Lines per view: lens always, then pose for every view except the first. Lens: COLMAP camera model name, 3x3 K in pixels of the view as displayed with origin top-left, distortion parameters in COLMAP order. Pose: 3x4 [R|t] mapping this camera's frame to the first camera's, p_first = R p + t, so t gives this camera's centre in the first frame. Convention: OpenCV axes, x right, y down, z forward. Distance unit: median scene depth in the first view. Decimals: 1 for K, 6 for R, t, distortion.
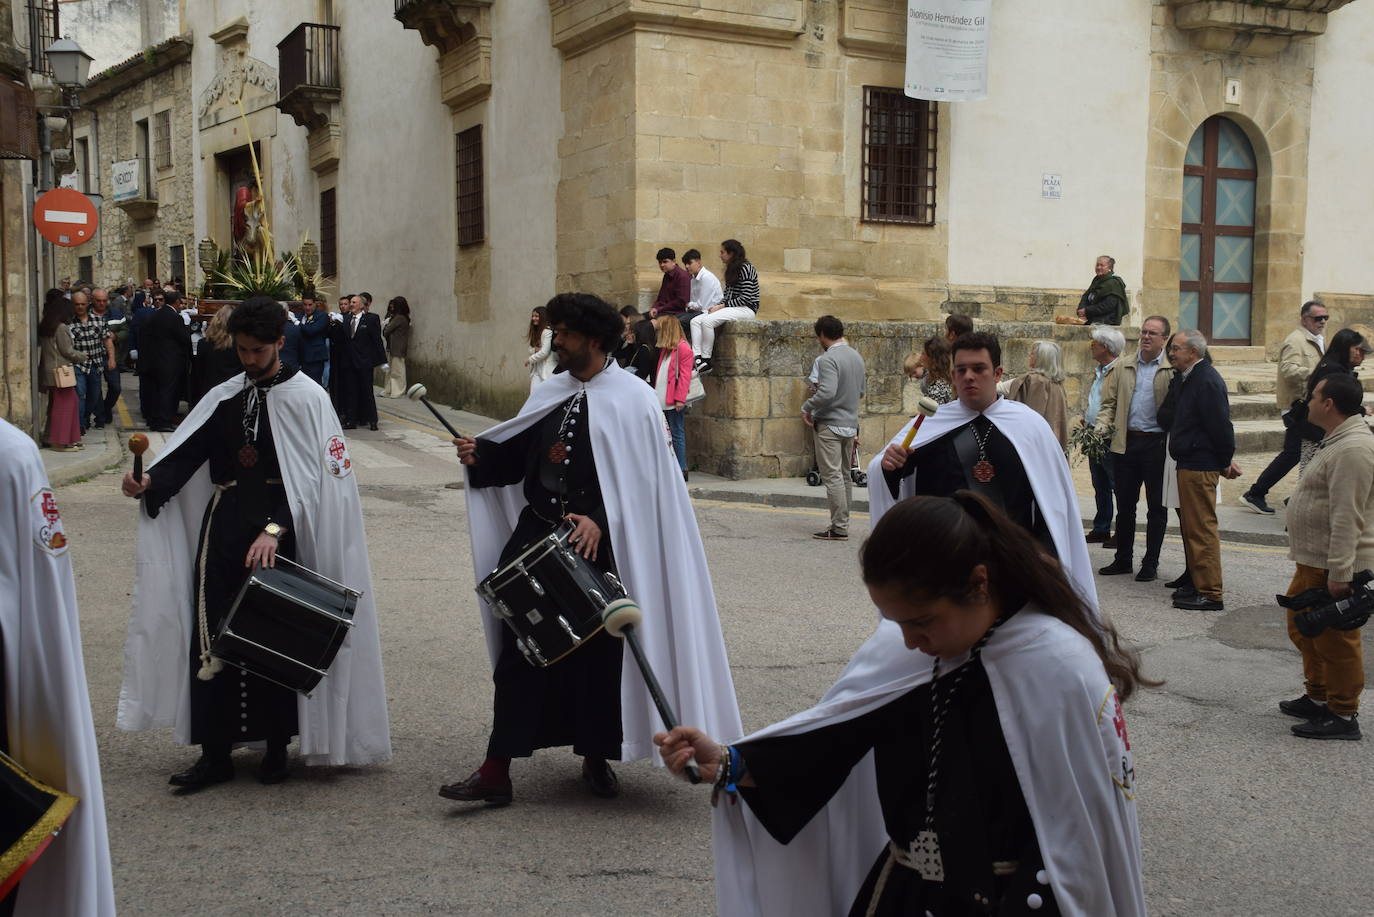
lens RADIAL K [[1541.0, 0, 687.0], [0, 1541.0, 458.5], [0, 0, 1]] dist [-0.008418, 0.364675]
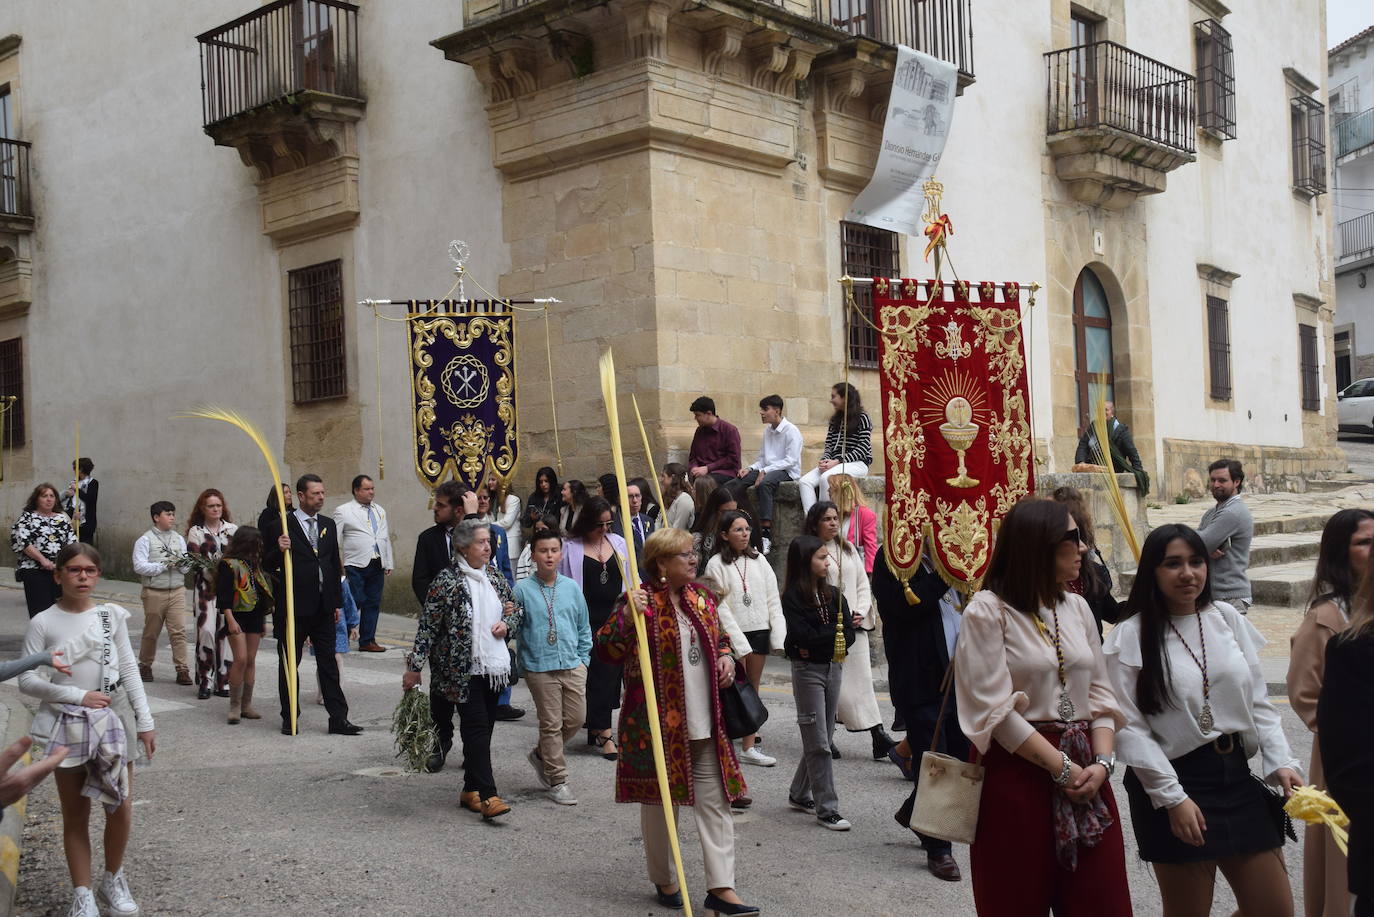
lens RADIAL K [[1551.4, 0, 687.0], [0, 1551.4, 458.5], [0, 0, 1]] dist [0.010084, 0.414449]
pose [[0.938931, -0.027105, 0.343035, -0.285585], [0.062882, 0.993622, -0.093605, -0.021007], [-0.338310, 0.109459, 0.934647, 0.183177]]
